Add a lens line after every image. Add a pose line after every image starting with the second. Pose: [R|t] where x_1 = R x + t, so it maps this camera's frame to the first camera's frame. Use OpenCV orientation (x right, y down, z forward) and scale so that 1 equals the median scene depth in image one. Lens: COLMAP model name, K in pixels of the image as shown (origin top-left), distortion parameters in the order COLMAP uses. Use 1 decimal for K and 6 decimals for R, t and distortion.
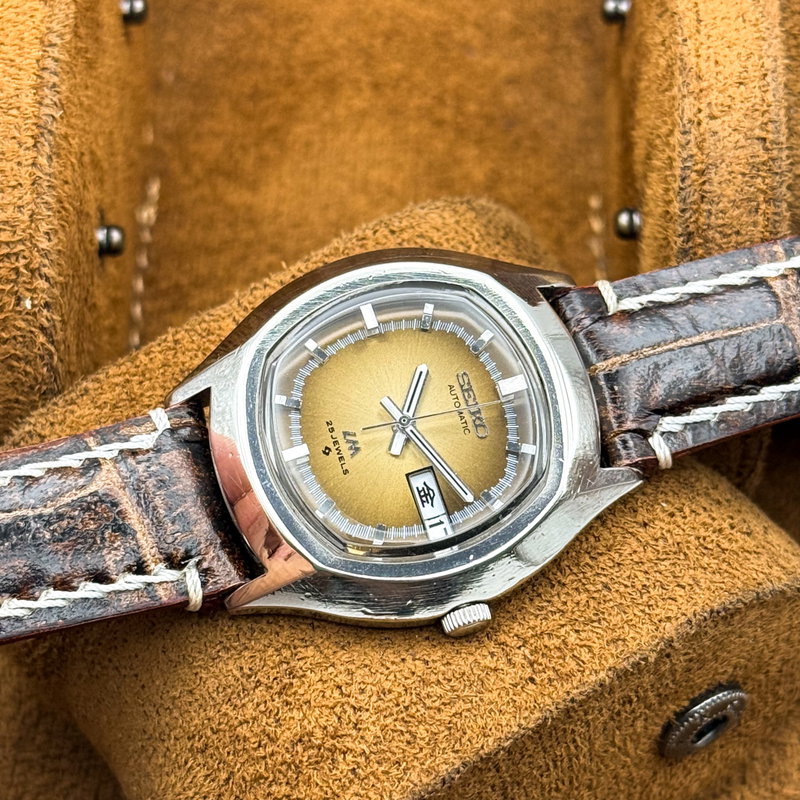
lens RADIAL K [[2399.1, 0, 287.7], [0, 2399.1, 400.8], [0, 0, 1]] dist [-0.006412, 3.128701]
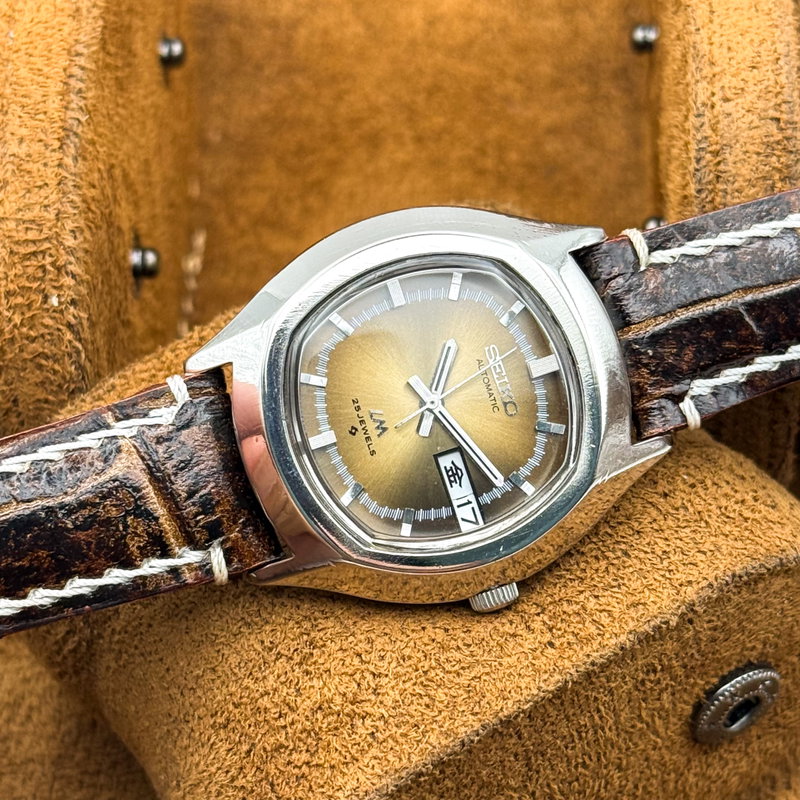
lens RADIAL K [[2399.1, 0, 287.7], [0, 2399.1, 400.8], [0, 0, 1]] dist [-0.006412, 3.128701]
pose [[0.998620, -0.018637, -0.049098, 0.041073], [0.014042, 0.995631, -0.092318, 0.100819], [0.050604, 0.091501, 0.994518, -0.003404]]
